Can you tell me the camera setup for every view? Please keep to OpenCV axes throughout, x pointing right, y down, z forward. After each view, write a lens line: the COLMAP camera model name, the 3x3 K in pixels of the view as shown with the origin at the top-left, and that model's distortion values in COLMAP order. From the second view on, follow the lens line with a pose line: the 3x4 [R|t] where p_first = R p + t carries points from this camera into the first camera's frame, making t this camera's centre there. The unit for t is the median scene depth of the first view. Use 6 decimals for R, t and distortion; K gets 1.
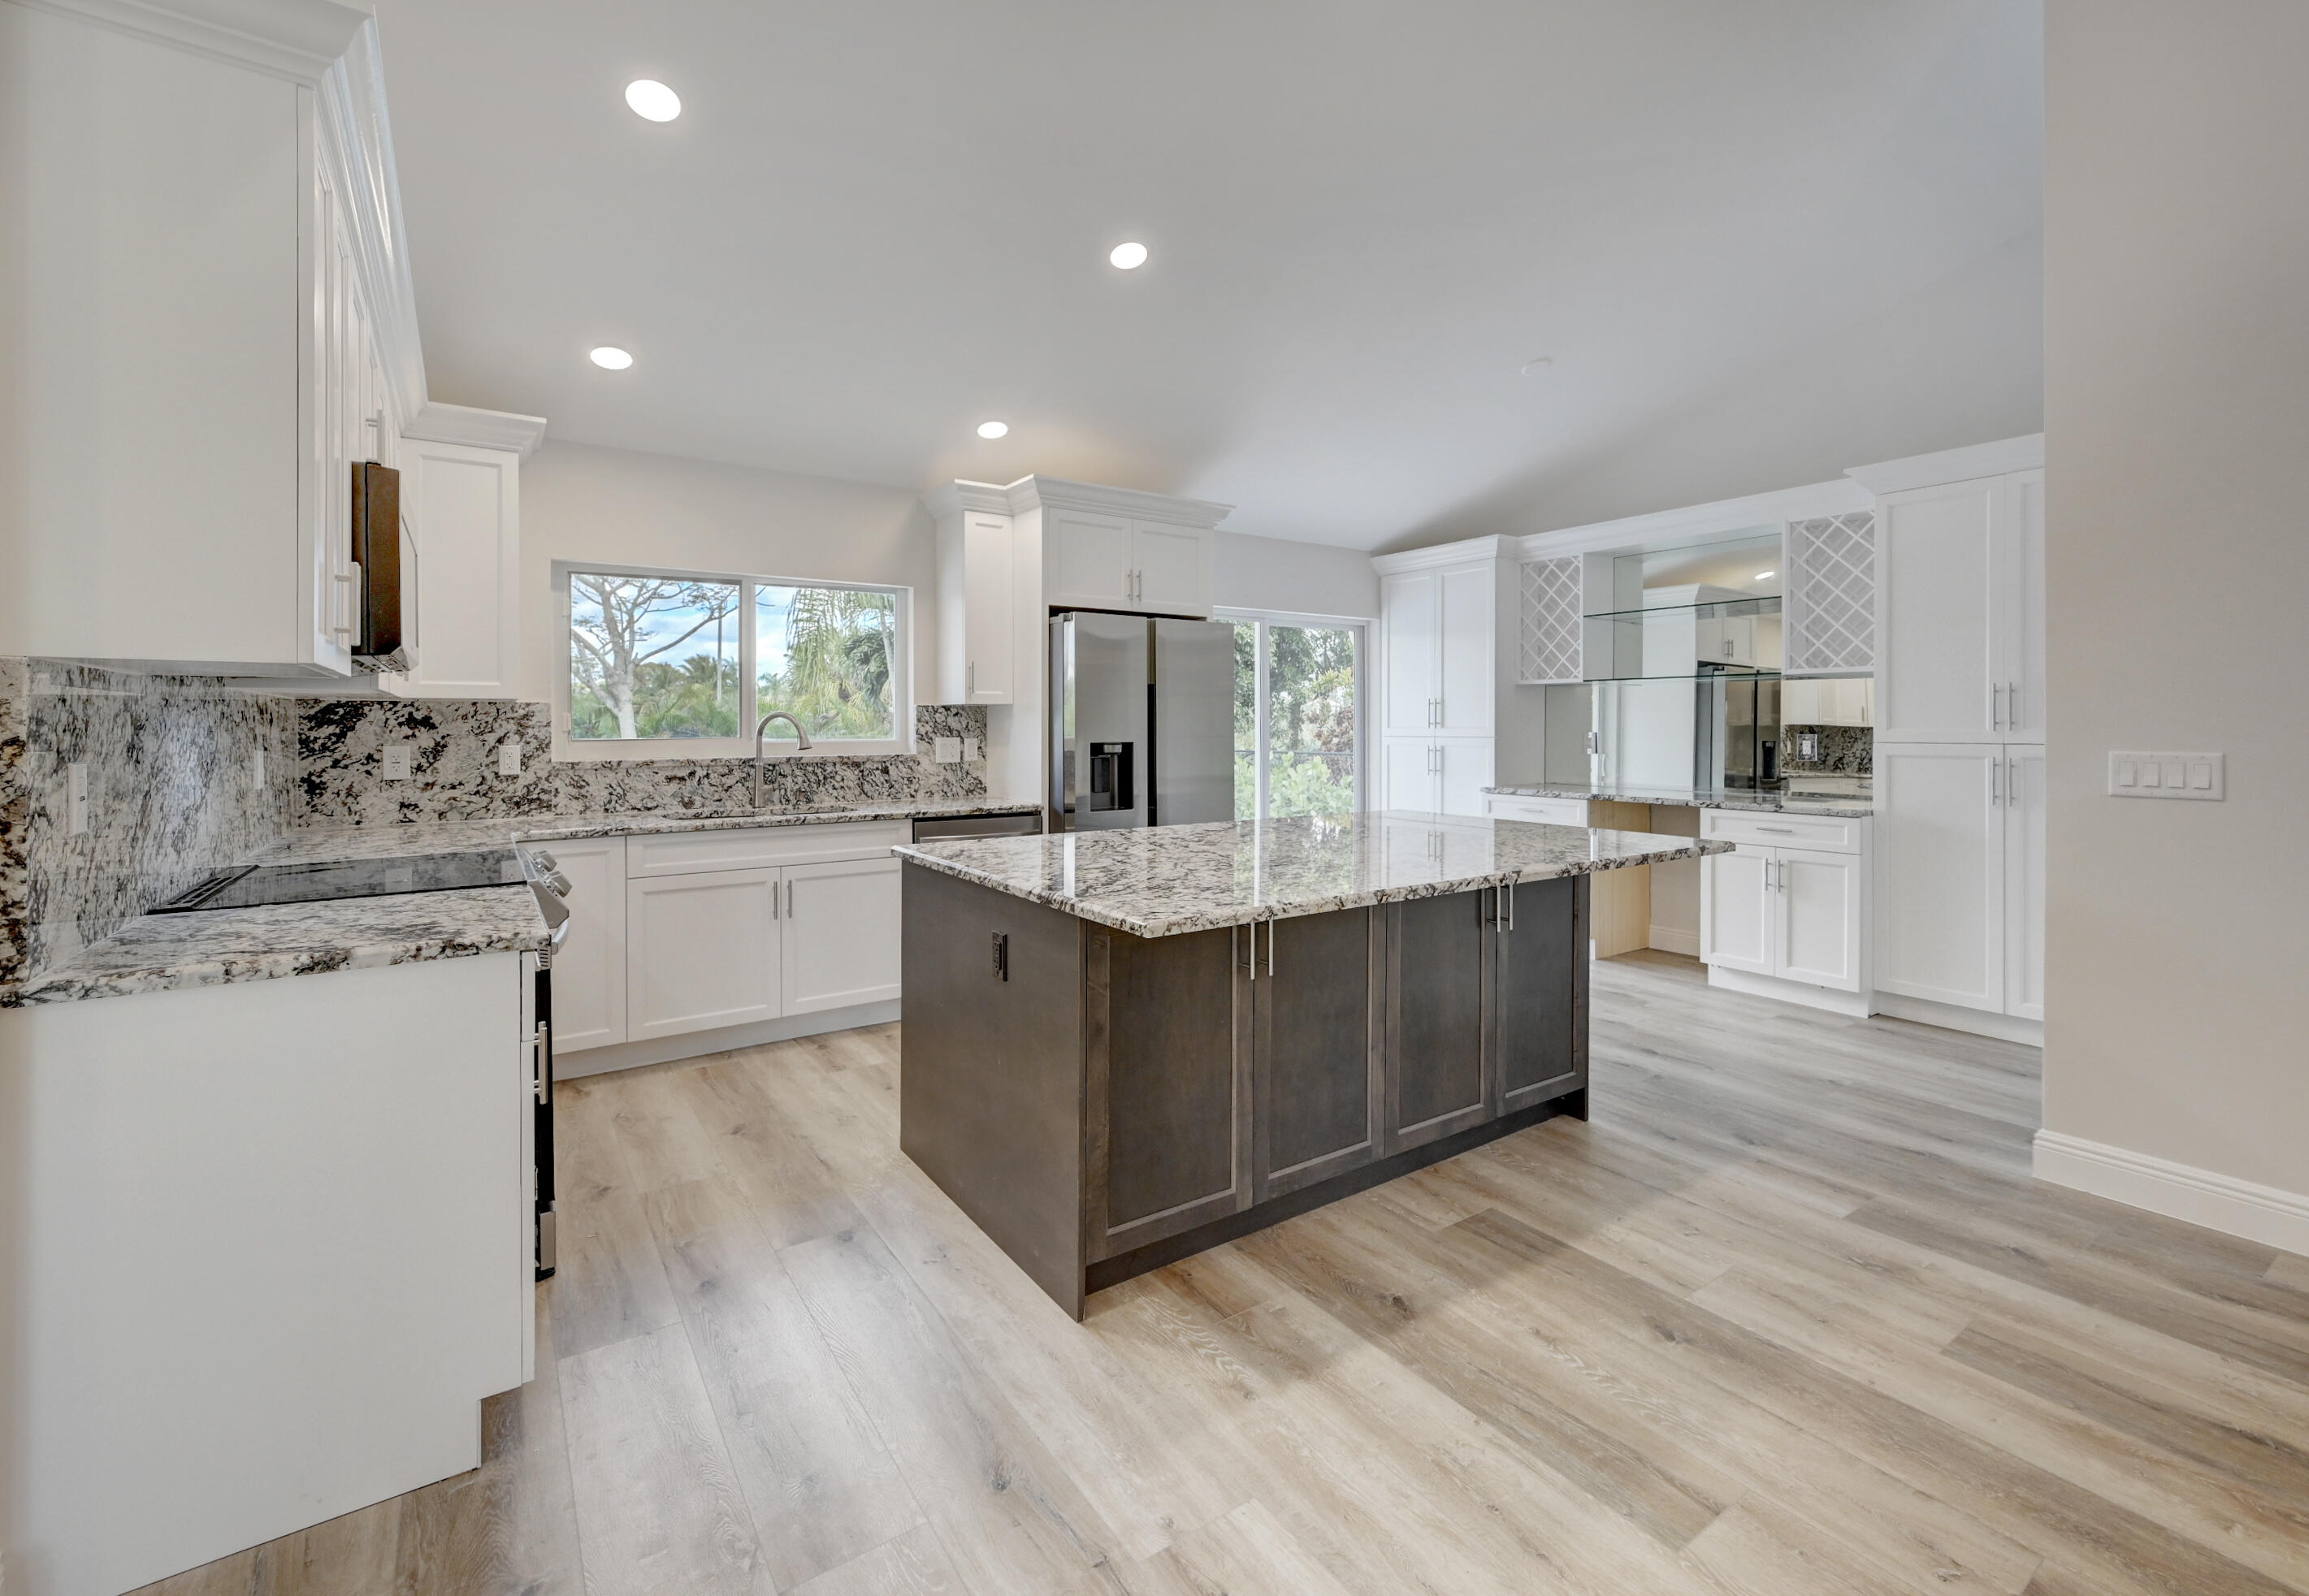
lens RADIAL K [[1018.3, 0, 1150.5], [0, 1018.3, 726.9], [0, 0, 1]] dist [0.005350, 0.000736]
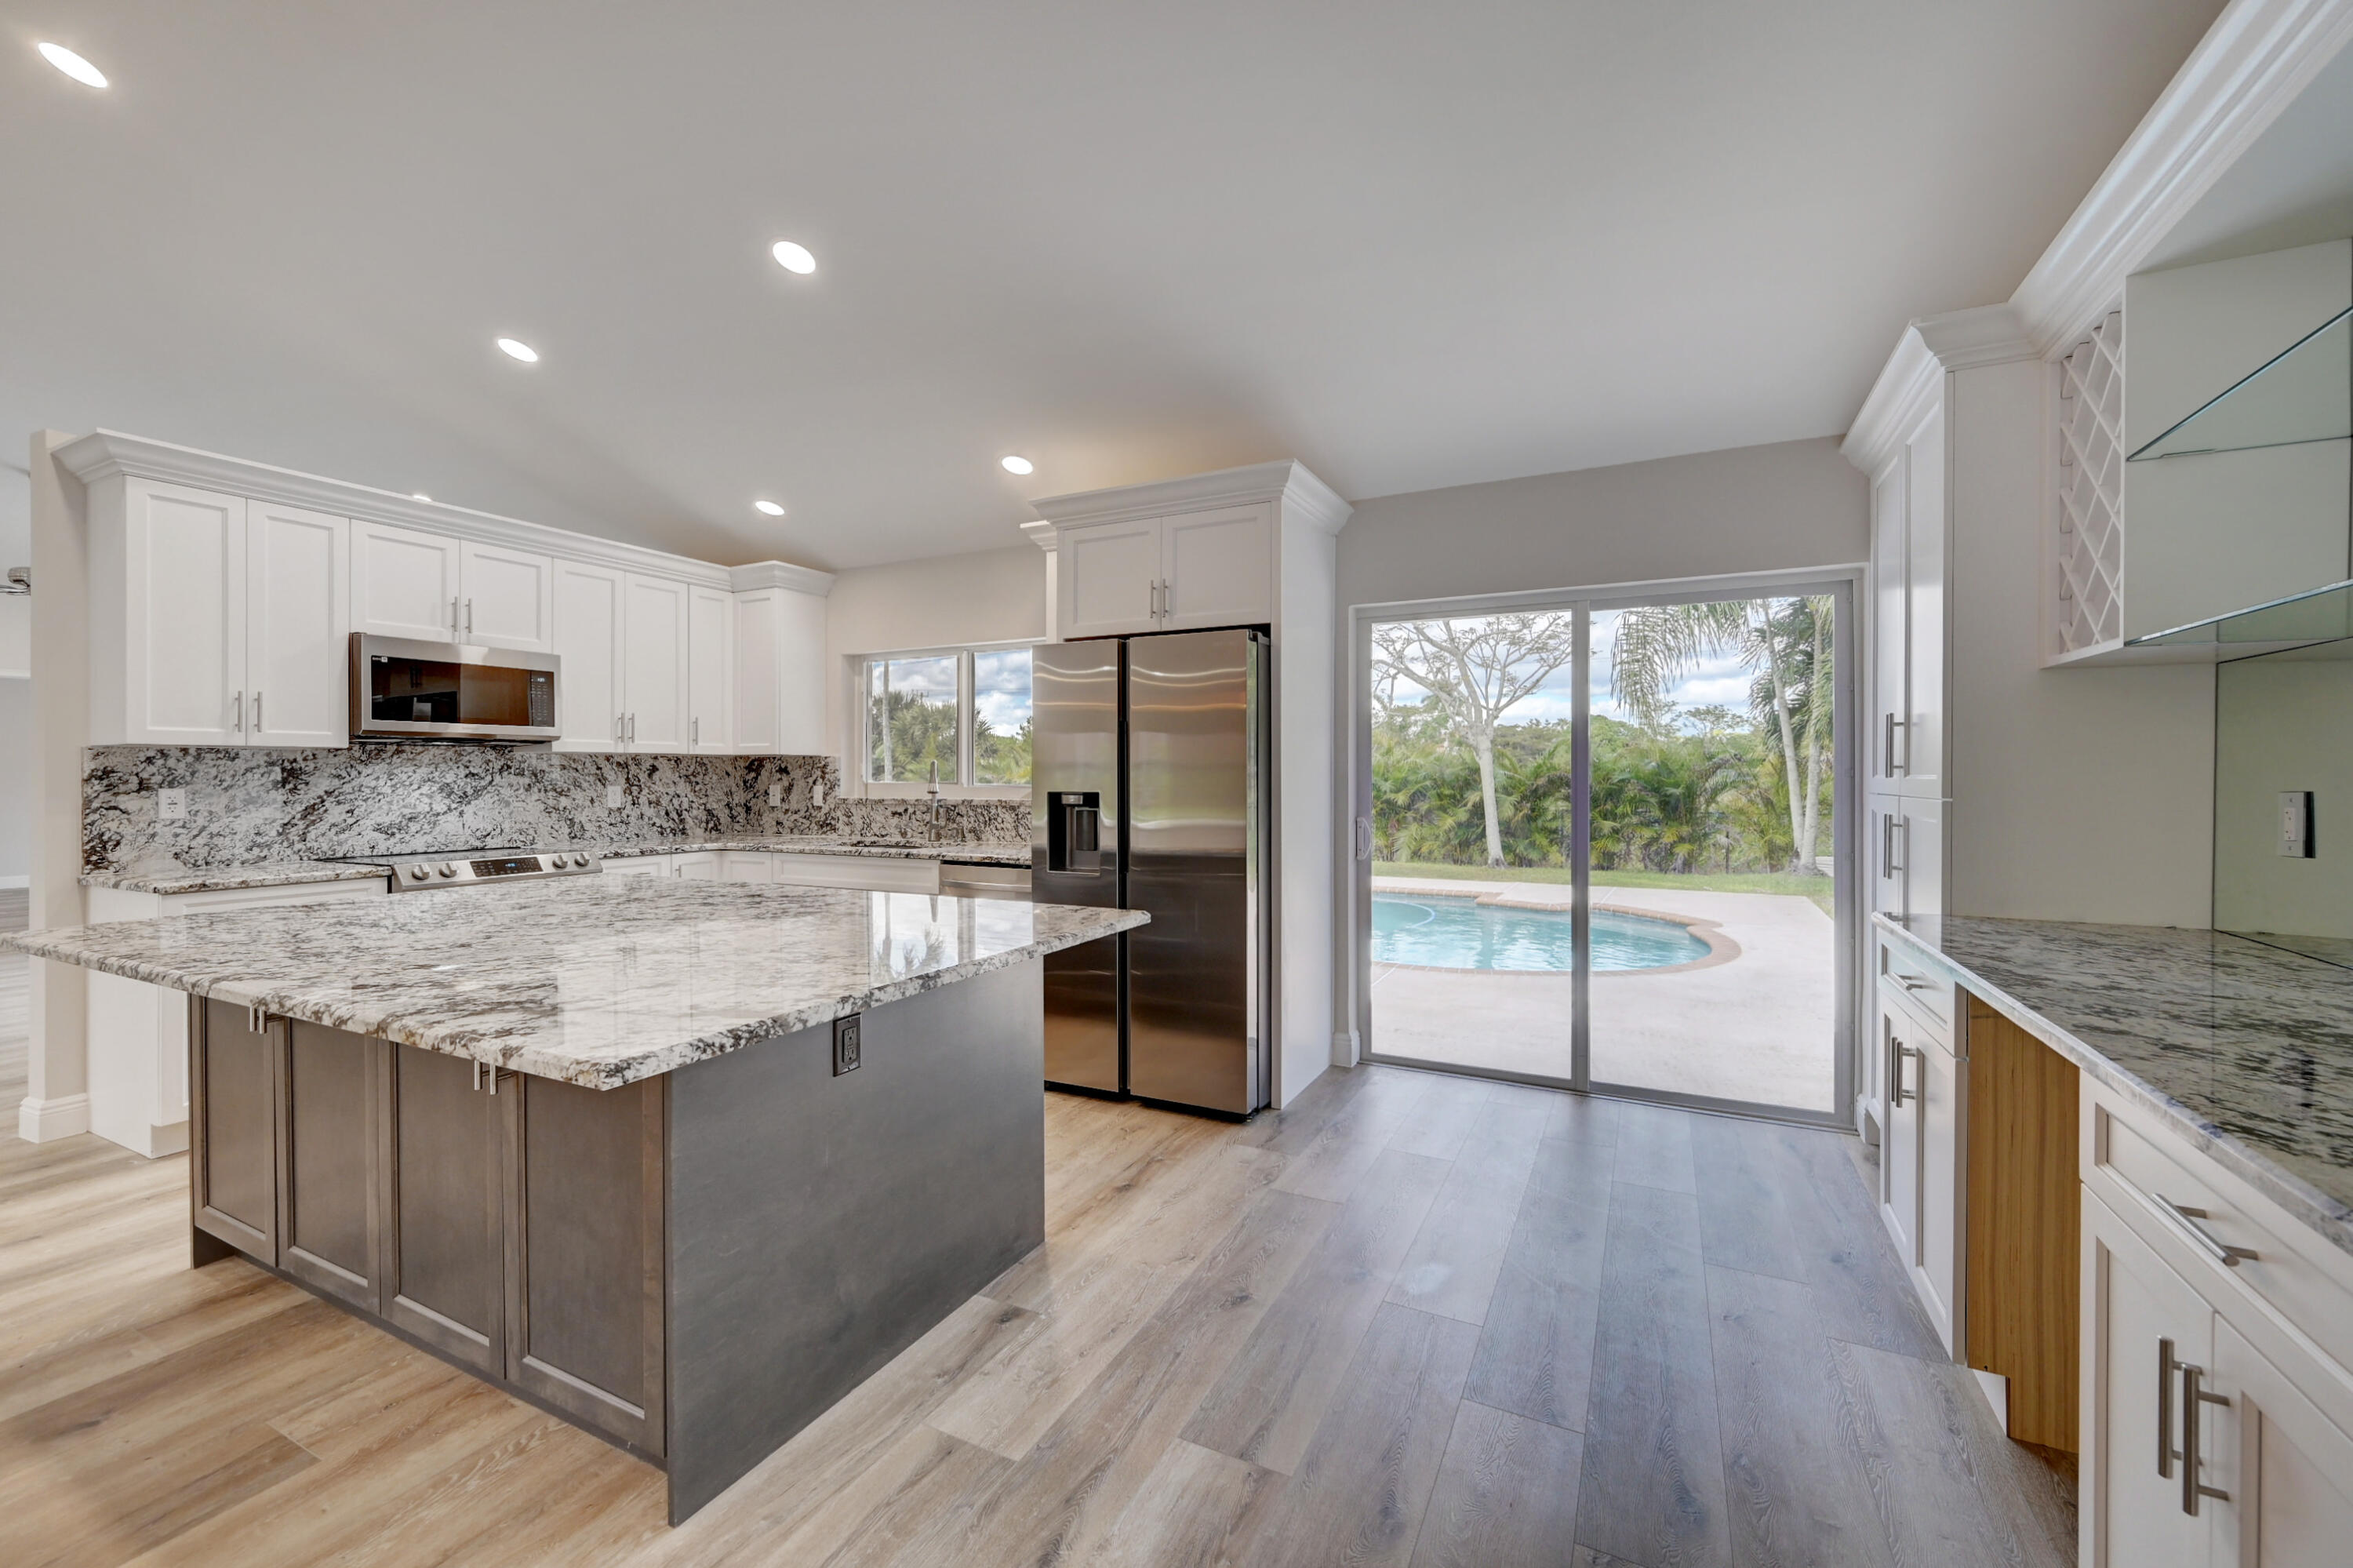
lens RADIAL K [[942.2, 0, 1200.3], [0, 942.2, 770.8], [0, 0, 1]] dist [0.005688, -0.000644]
pose [[0.478714, -0.002718, -0.877967, 0.775862], [-0.002567, 0.999987, -0.004495, 0.001341], [0.877967, 0.004406, 0.478701, 0.791758]]
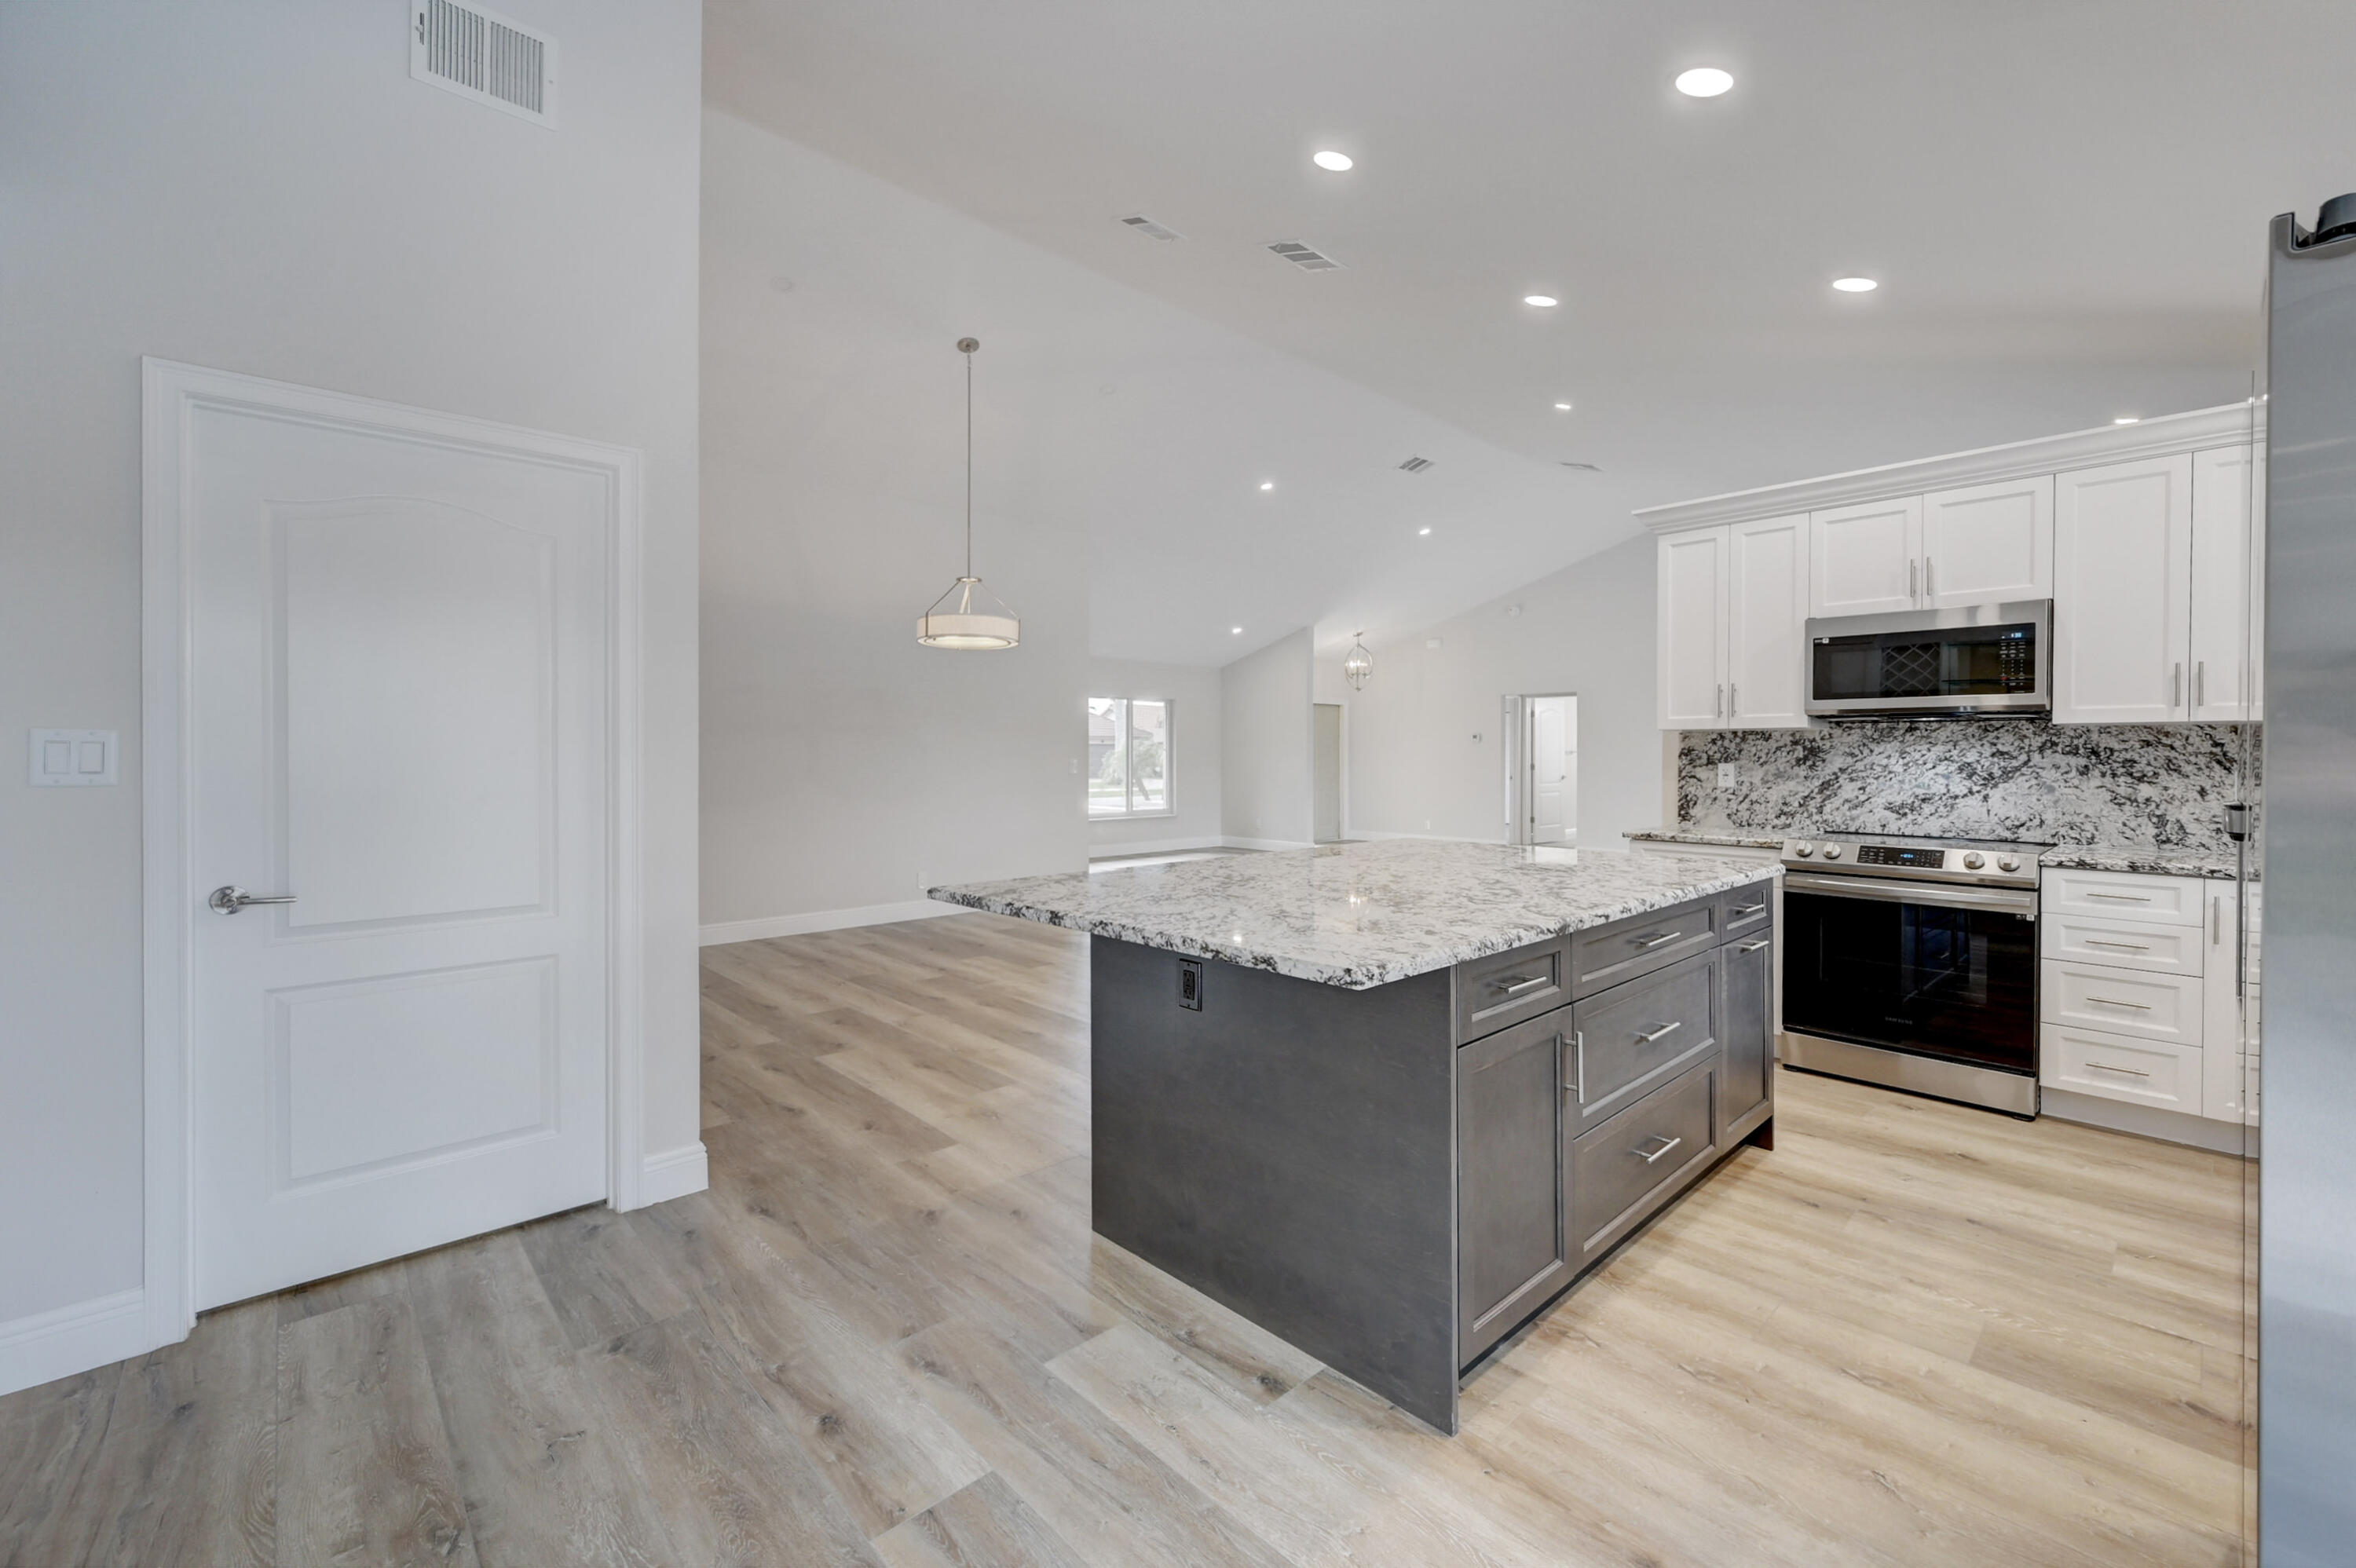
lens RADIAL K [[951.6, 0, 1143.3], [0, 951.6, 737.1], [0, 0, 1]] dist [-0.001480, -0.000165]
pose [[-0.993411, -0.004739, -0.114508, 0.378089], [-0.003367, 0.999920, -0.012175, 0.001396], [0.114556, -0.011709, -0.993348, 1.393331]]
